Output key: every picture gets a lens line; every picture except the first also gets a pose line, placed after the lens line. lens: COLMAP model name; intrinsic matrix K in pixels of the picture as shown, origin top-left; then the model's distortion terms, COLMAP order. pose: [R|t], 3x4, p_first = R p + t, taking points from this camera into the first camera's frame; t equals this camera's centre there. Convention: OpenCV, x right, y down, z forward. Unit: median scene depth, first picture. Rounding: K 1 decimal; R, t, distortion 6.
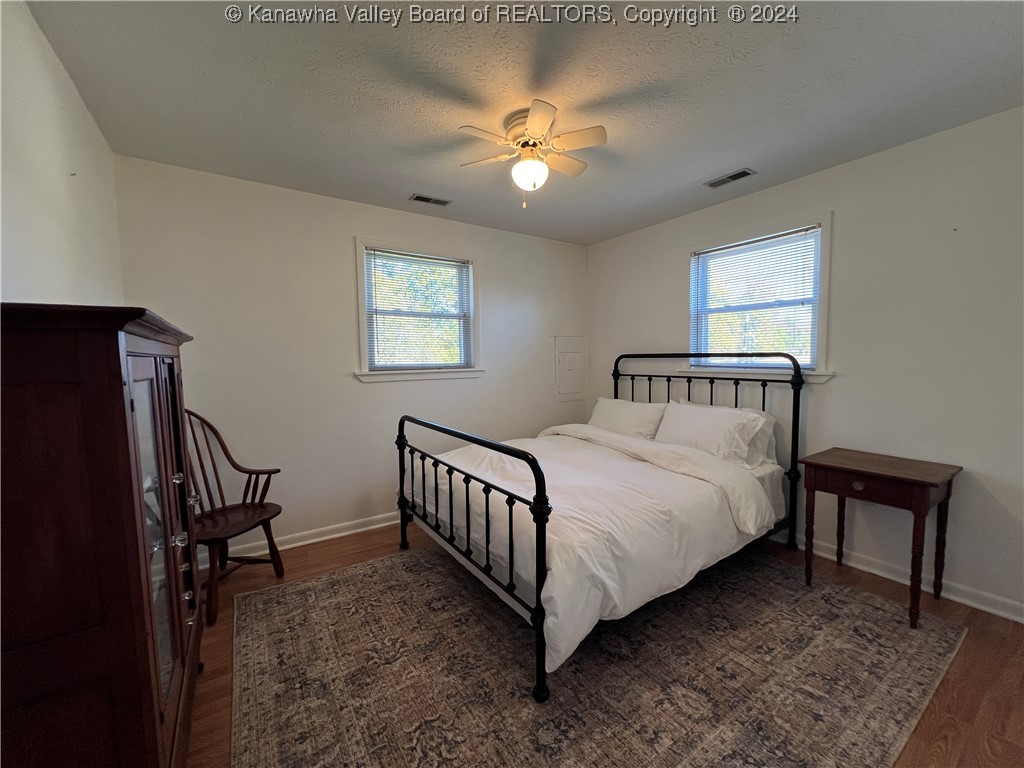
lens RADIAL K [[408.5, 0, 513.5], [0, 408.5, 387.2], [0, 0, 1]] dist [0.009340, 0.000056]
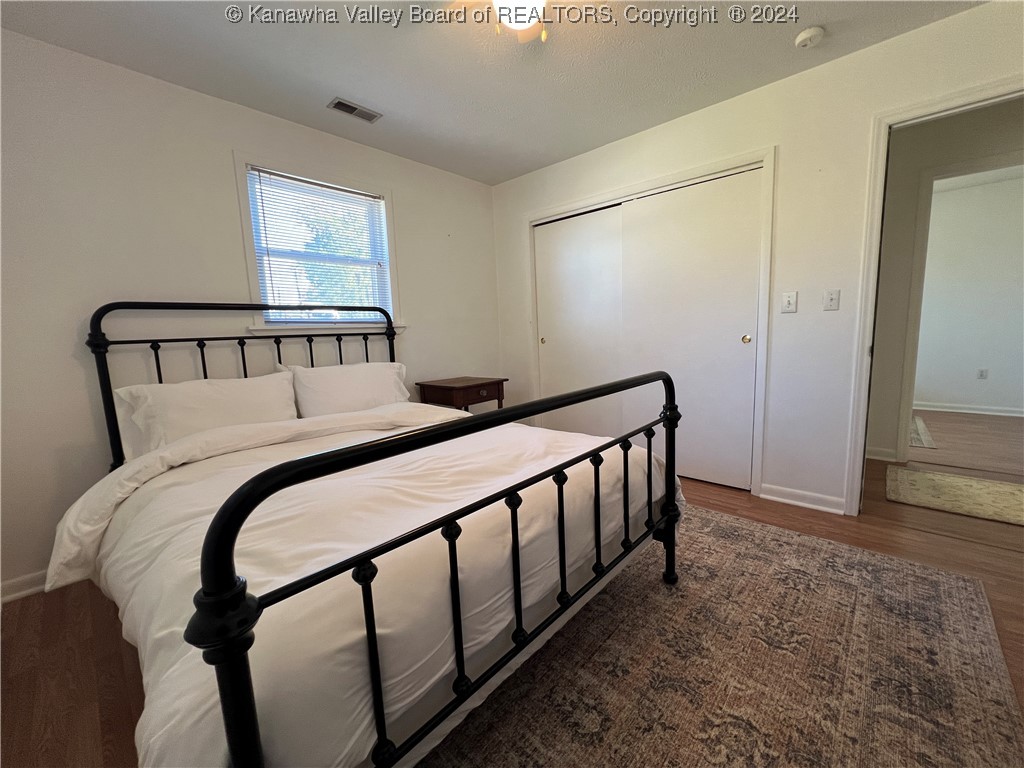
lens RADIAL K [[408.5, 0, 517.7], [0, 408.5, 383.4], [0, 0, 1]] dist [0.009340, 0.000056]
pose [[-0.234205, -0.107420, 0.966234, -0.697677], [0.103803, 0.985432, 0.134715, 0.010101], [-0.966630, 0.131849, -0.219643, 1.259192]]
